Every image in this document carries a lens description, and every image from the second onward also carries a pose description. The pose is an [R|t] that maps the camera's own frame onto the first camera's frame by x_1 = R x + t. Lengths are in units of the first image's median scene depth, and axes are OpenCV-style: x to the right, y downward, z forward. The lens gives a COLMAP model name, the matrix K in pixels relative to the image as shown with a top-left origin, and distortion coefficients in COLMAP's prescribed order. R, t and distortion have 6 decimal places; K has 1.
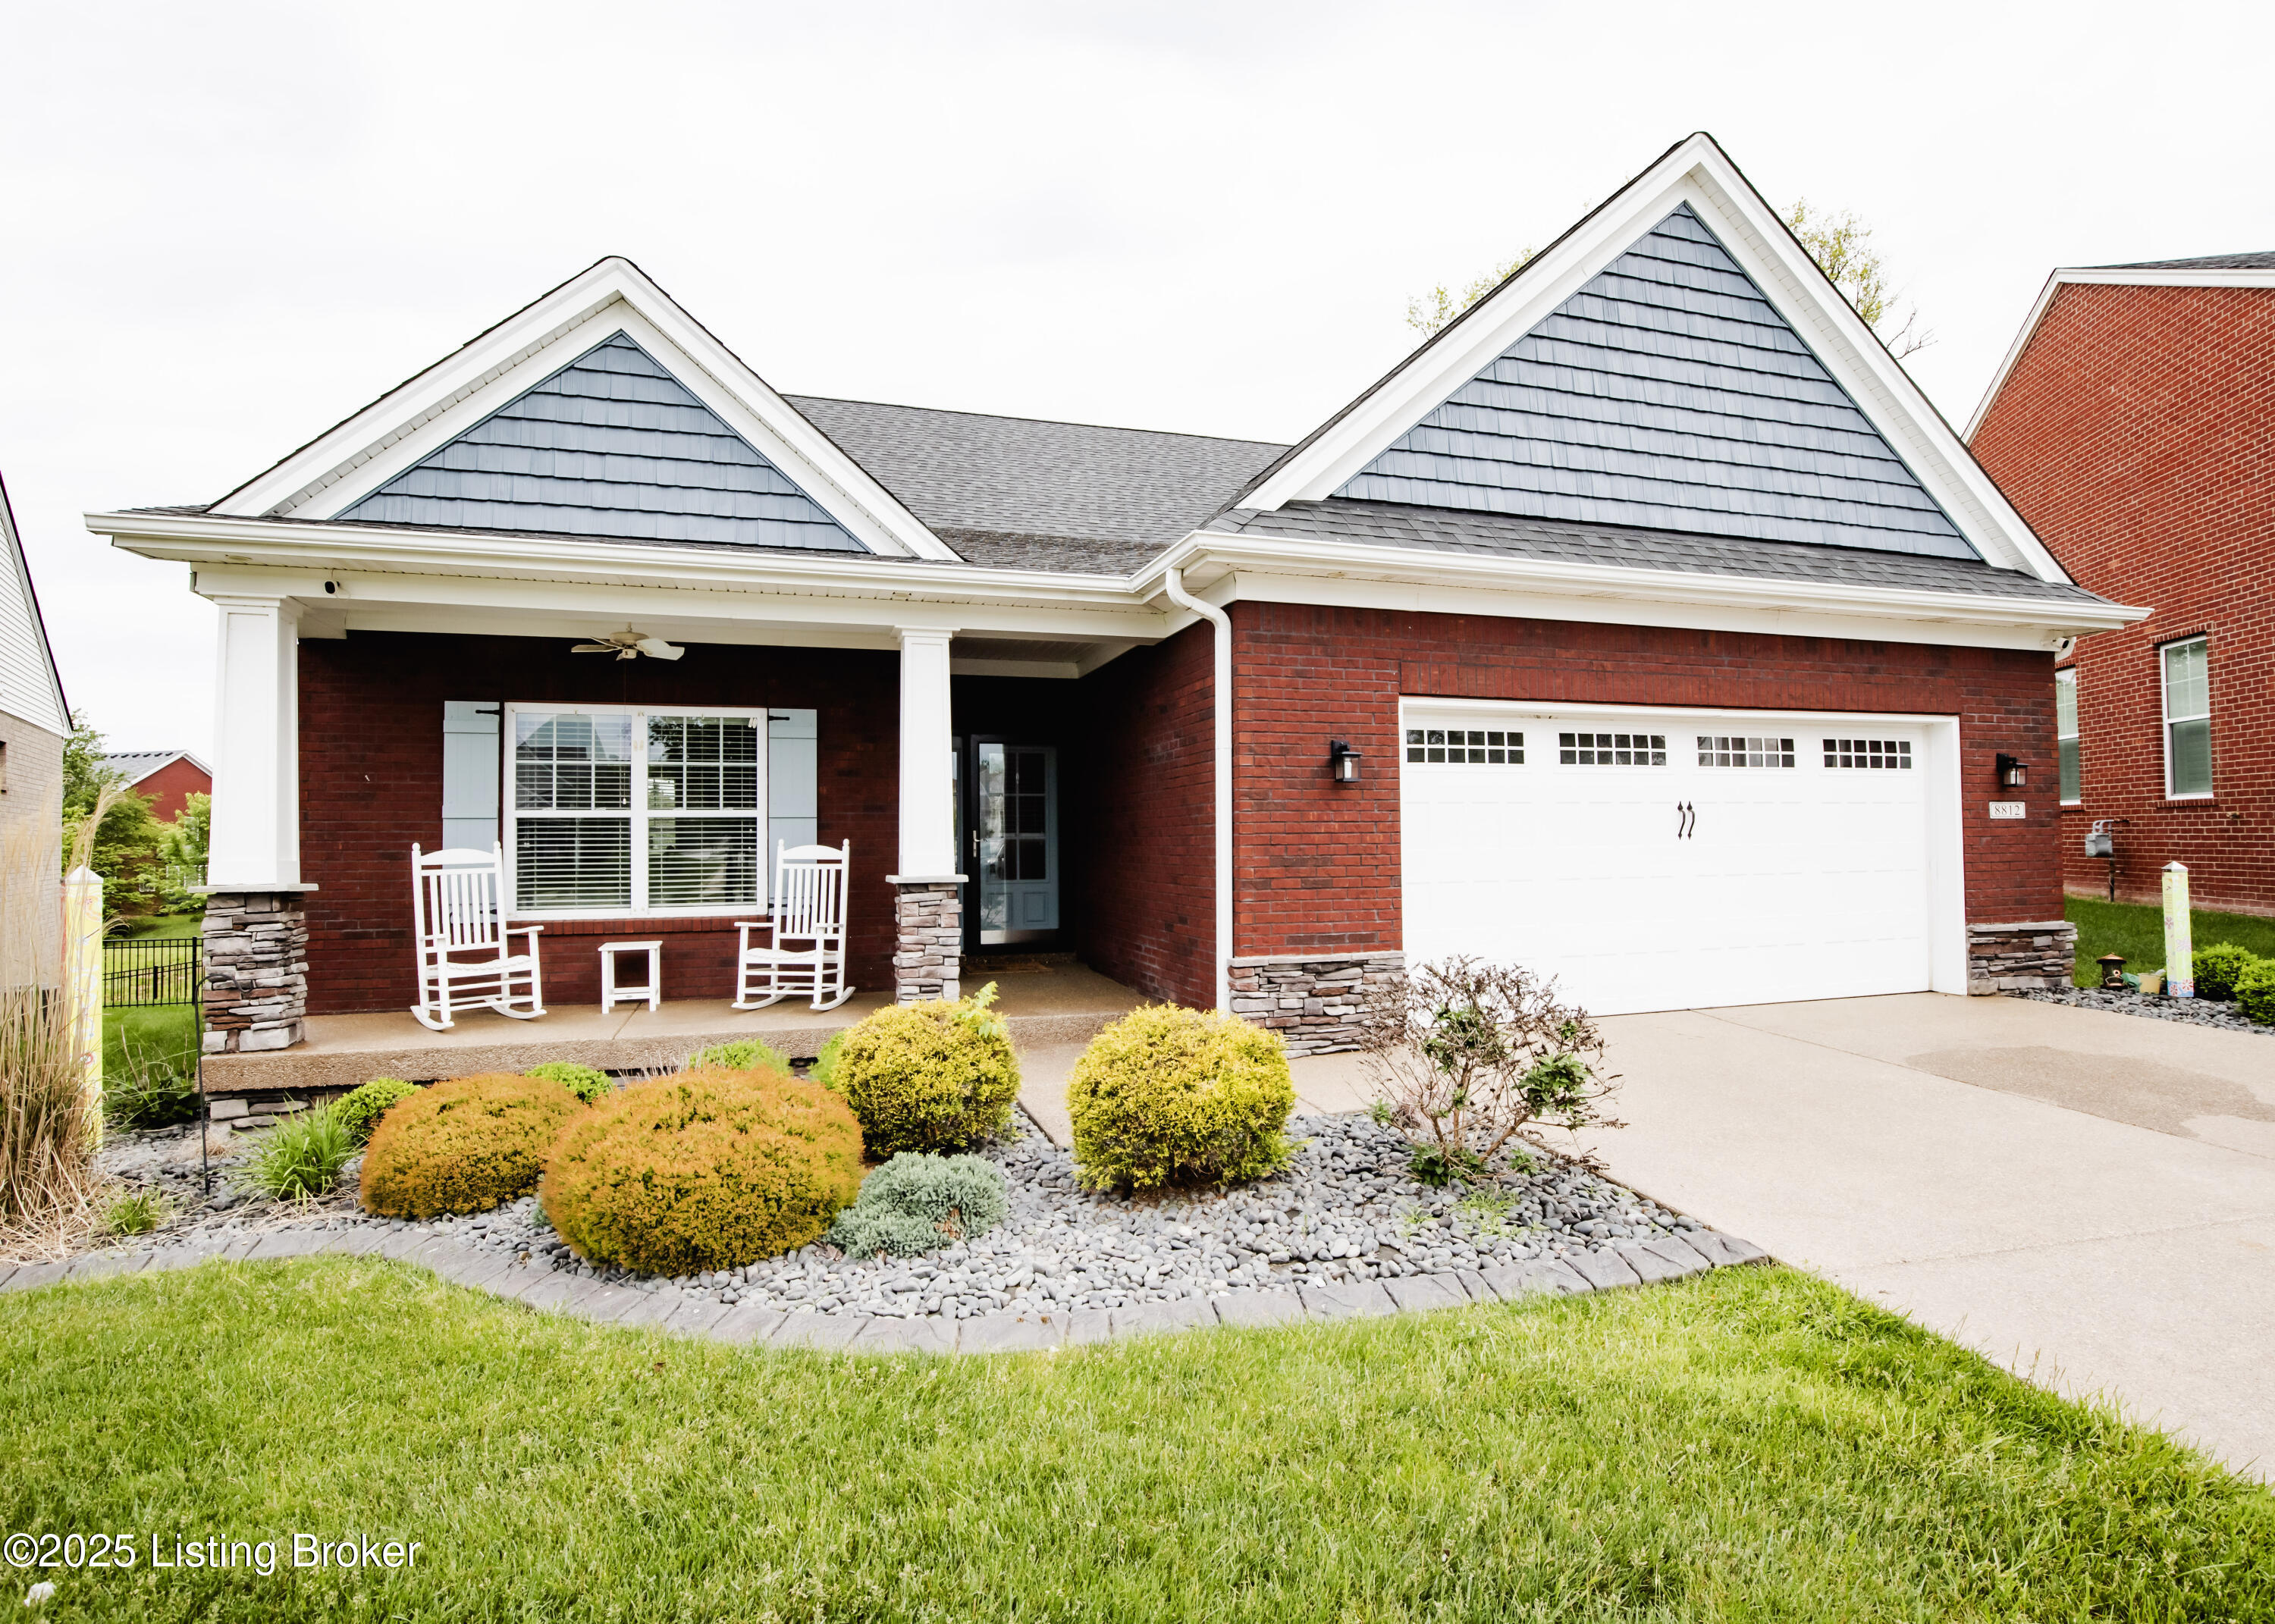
lens RADIAL K [[1141.1, 0, 1144.4], [0, 1141.1, 803.7], [0, 0, 1]] dist [-0.034230, 0.003235]
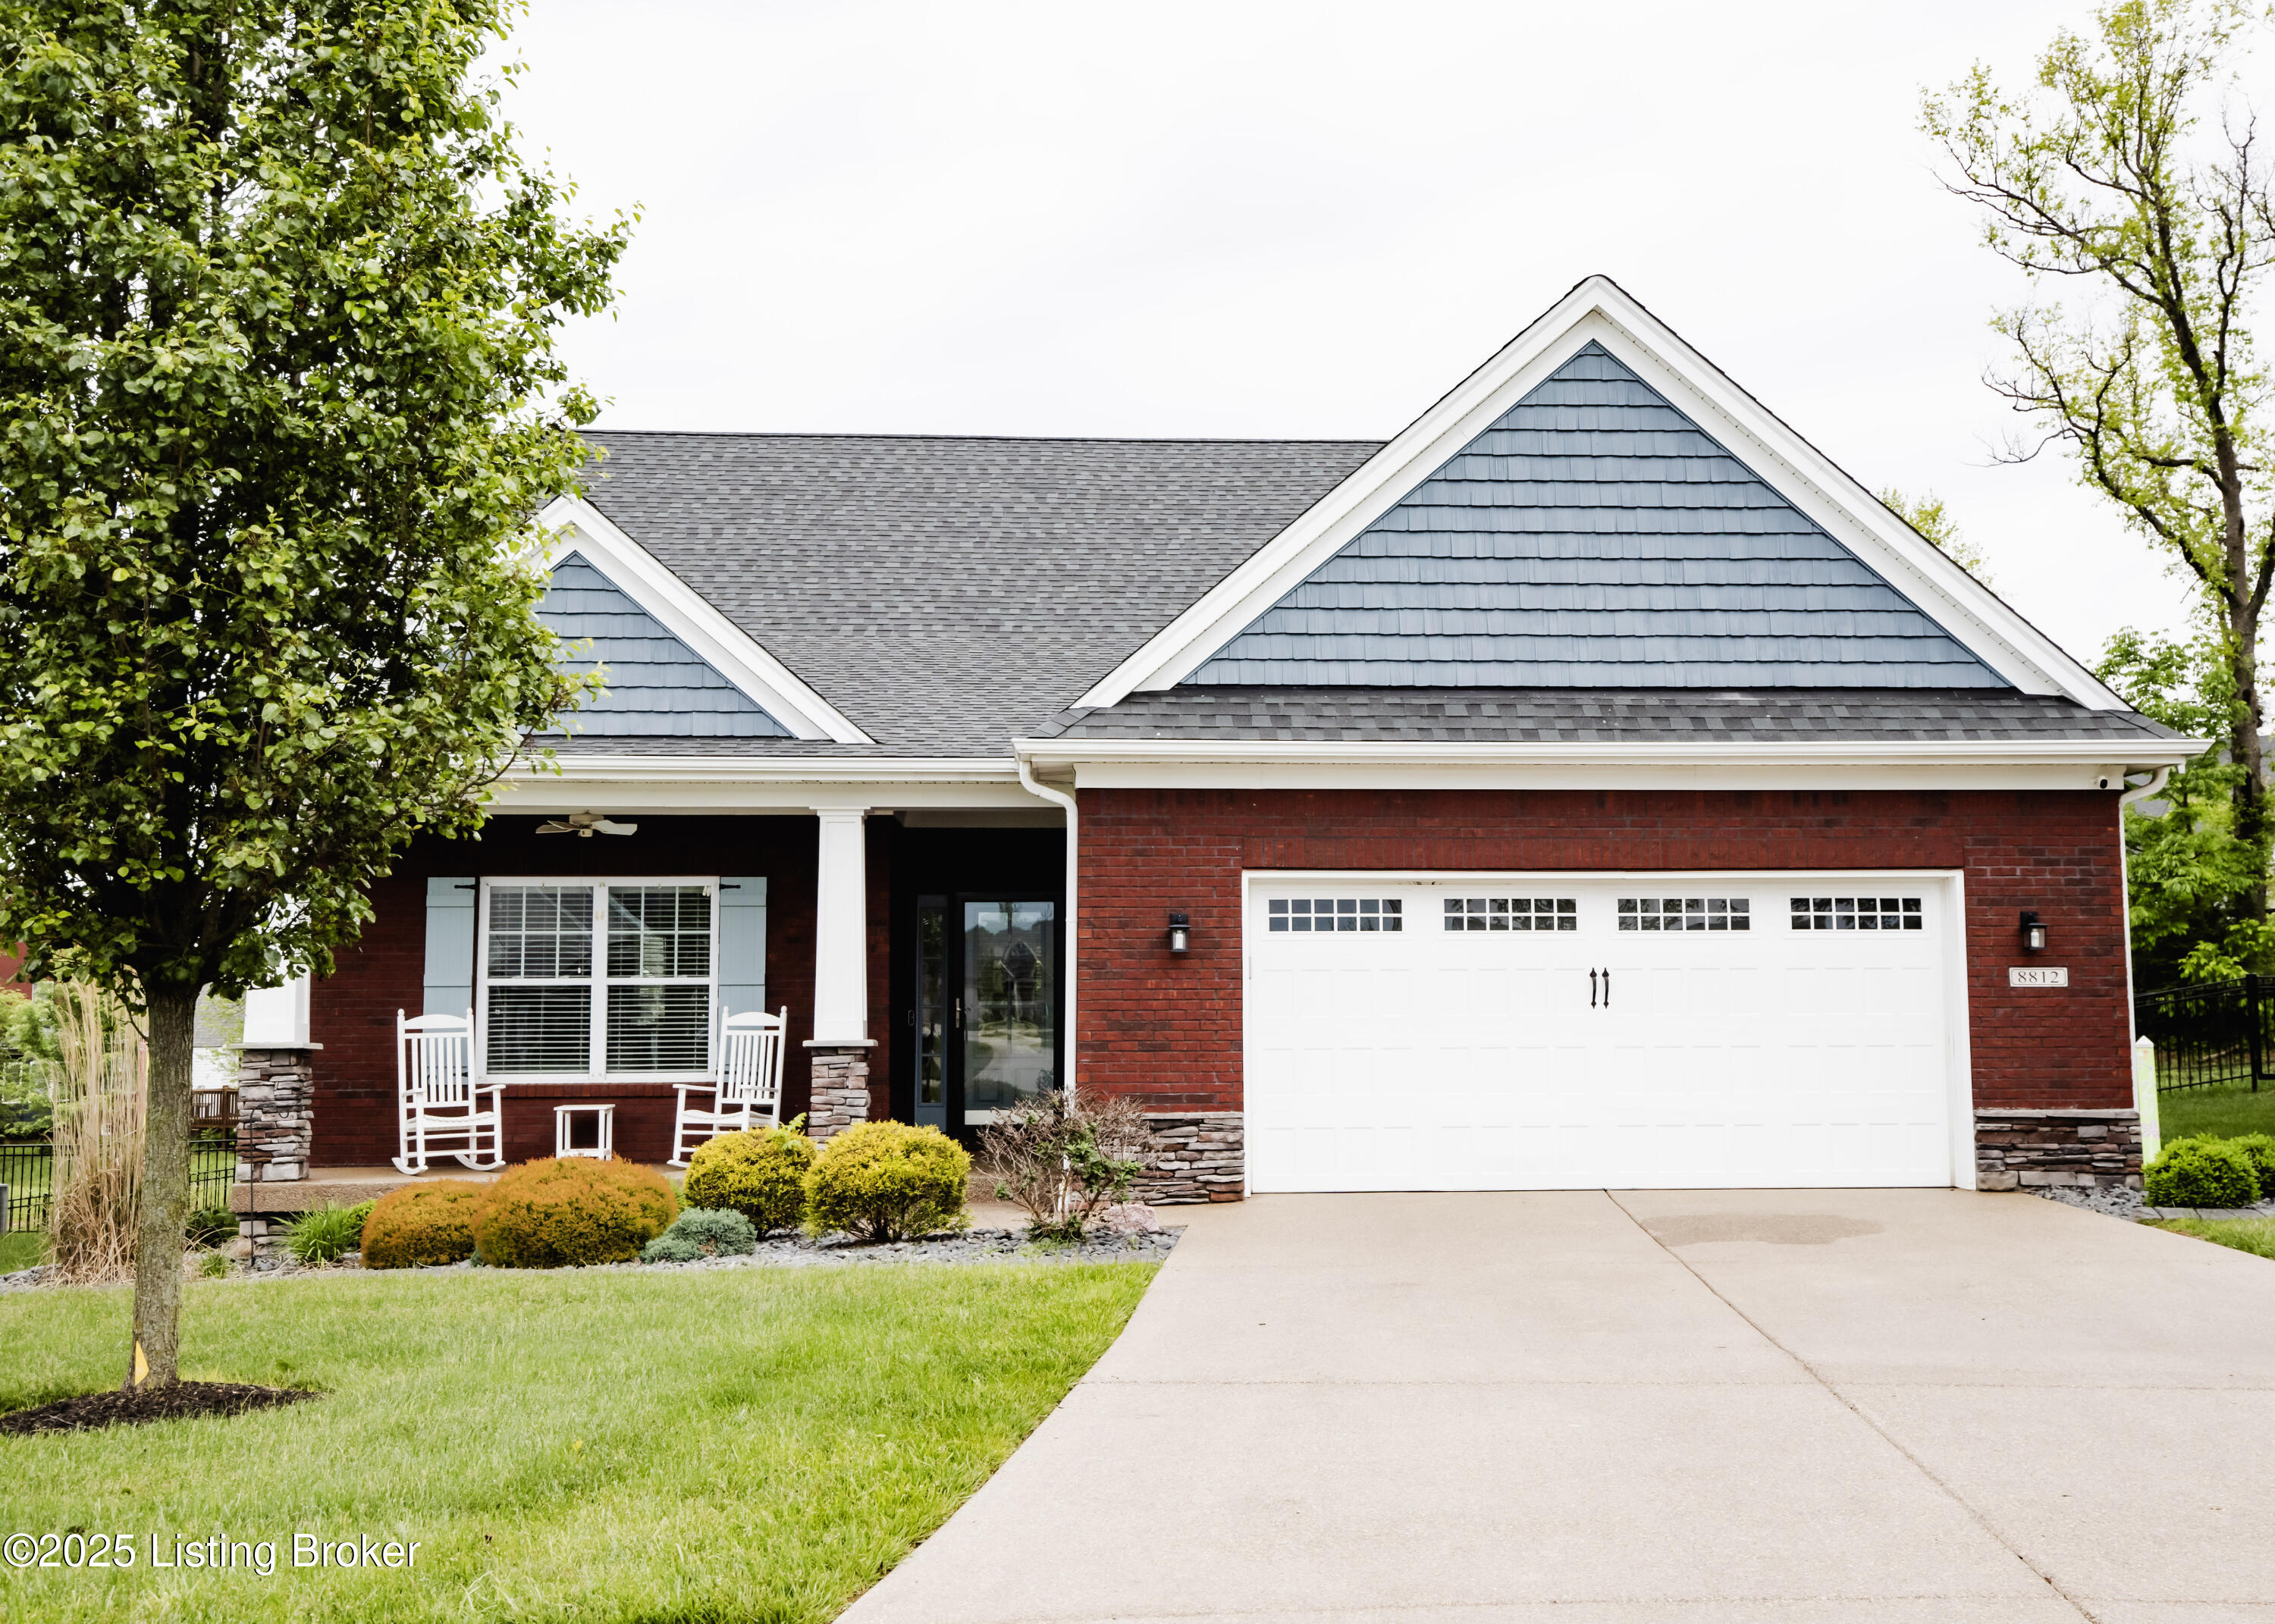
lens RADIAL K [[2116.4, 0, 1136.5], [0, 2116.4, 796.9], [0, 0, 1]] dist [0.029580, 0.006230]
pose [[0.972242, -0.020960, -0.233035, 0.545326], [0.003691, 0.997229, -0.074298, -0.015302], [0.233947, 0.071376, 0.969626, -0.868509]]
